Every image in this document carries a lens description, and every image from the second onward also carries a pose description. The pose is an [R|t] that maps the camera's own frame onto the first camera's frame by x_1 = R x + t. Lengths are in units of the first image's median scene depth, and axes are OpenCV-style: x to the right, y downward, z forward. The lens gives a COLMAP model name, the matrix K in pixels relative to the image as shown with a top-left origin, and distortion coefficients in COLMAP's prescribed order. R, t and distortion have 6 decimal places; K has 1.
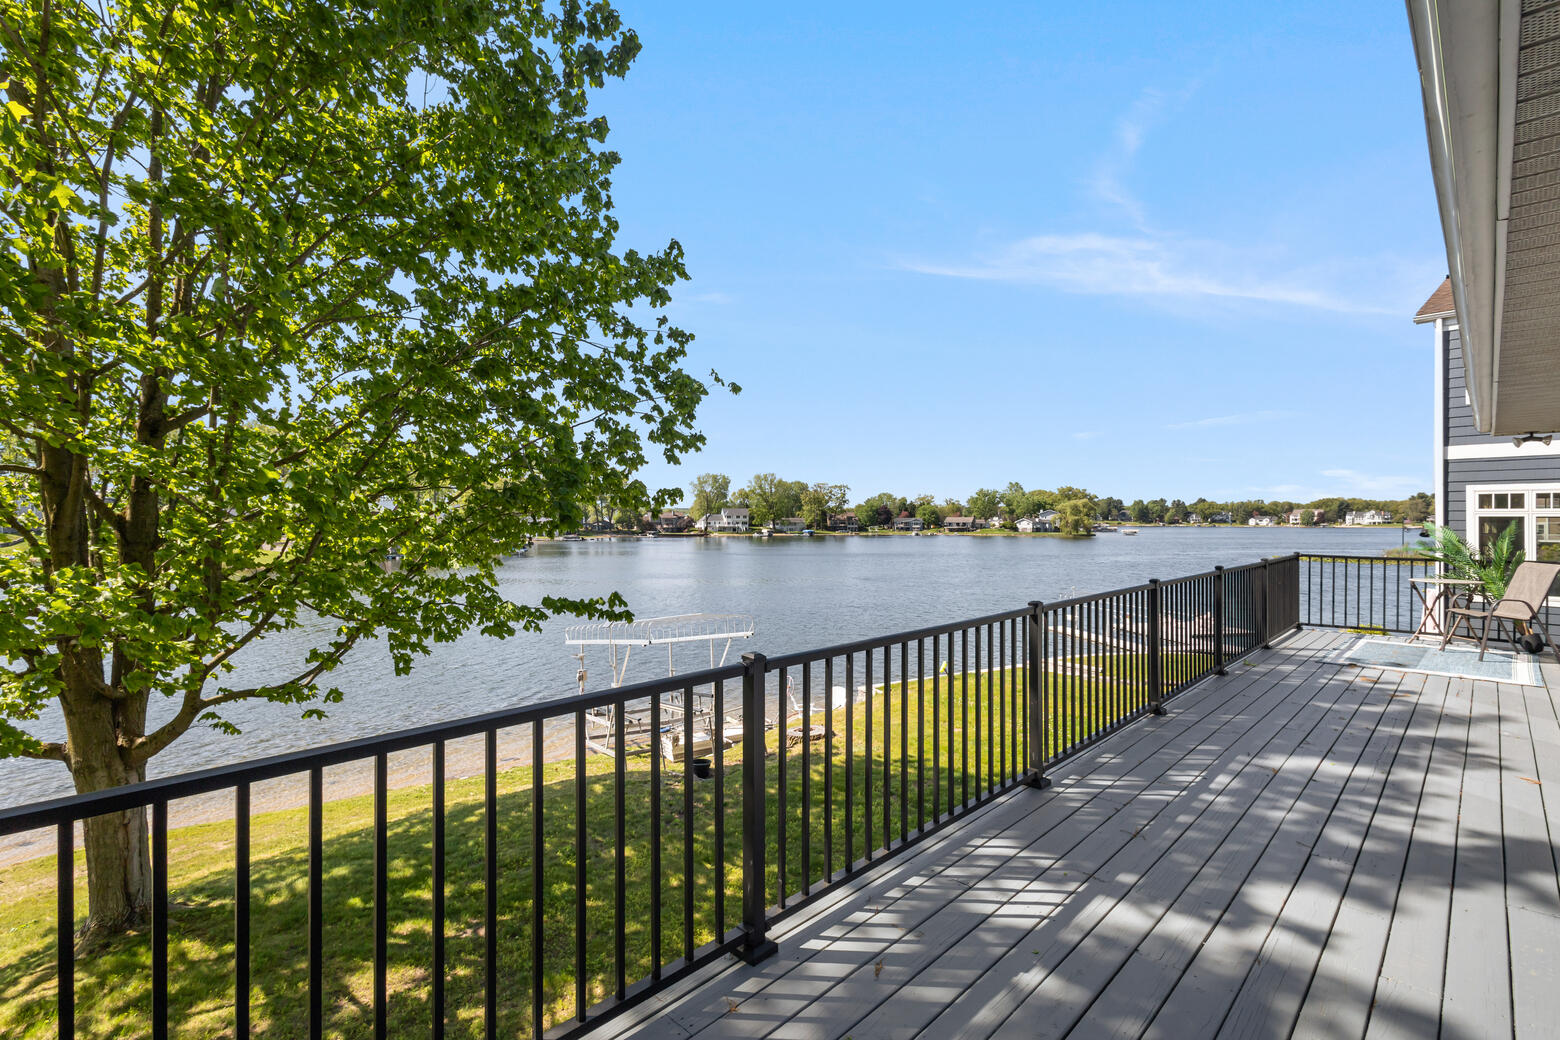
lens RADIAL K [[721.1, 0, 785.0], [0, 721.1, 517.5], [0, 0, 1]] dist [0.004580, -0.000497]
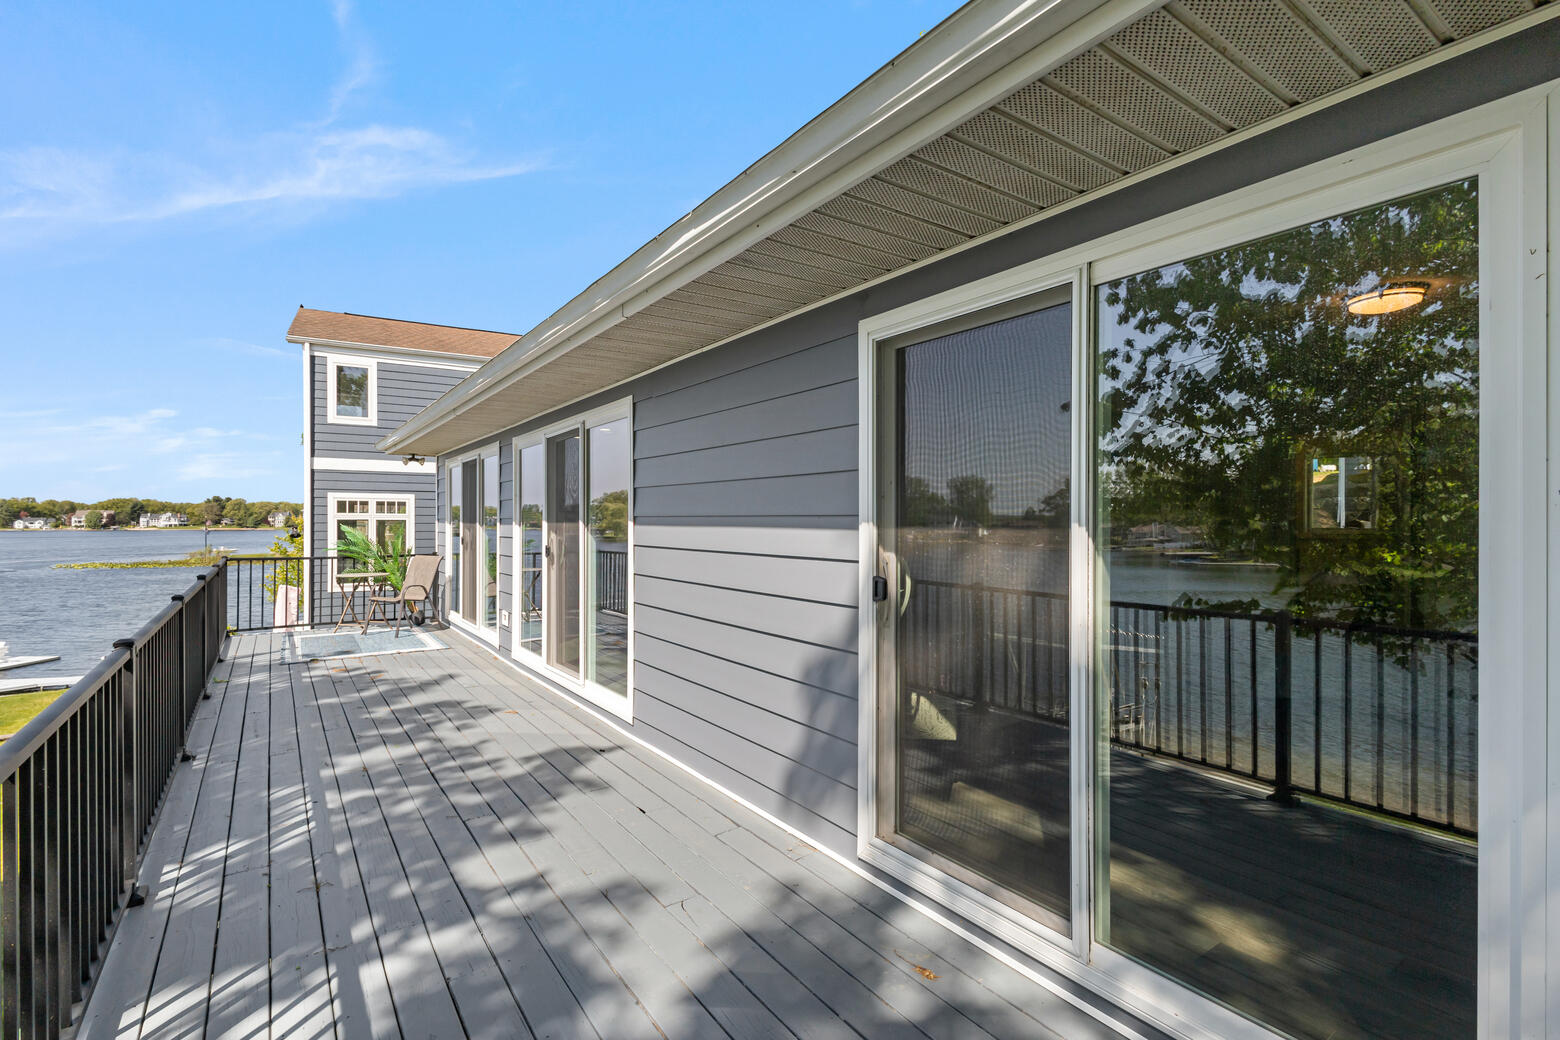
lens RADIAL K [[721.1, 0, 785.0], [0, 721.1, 517.5], [0, 0, 1]] dist [0.004580, -0.000497]
pose [[0.181613, 0.008053, 0.983337, -0.105357], [-0.004828, 0.999962, -0.007298, 0.000815], [-0.983358, -0.003422, 0.181644, 0.118869]]
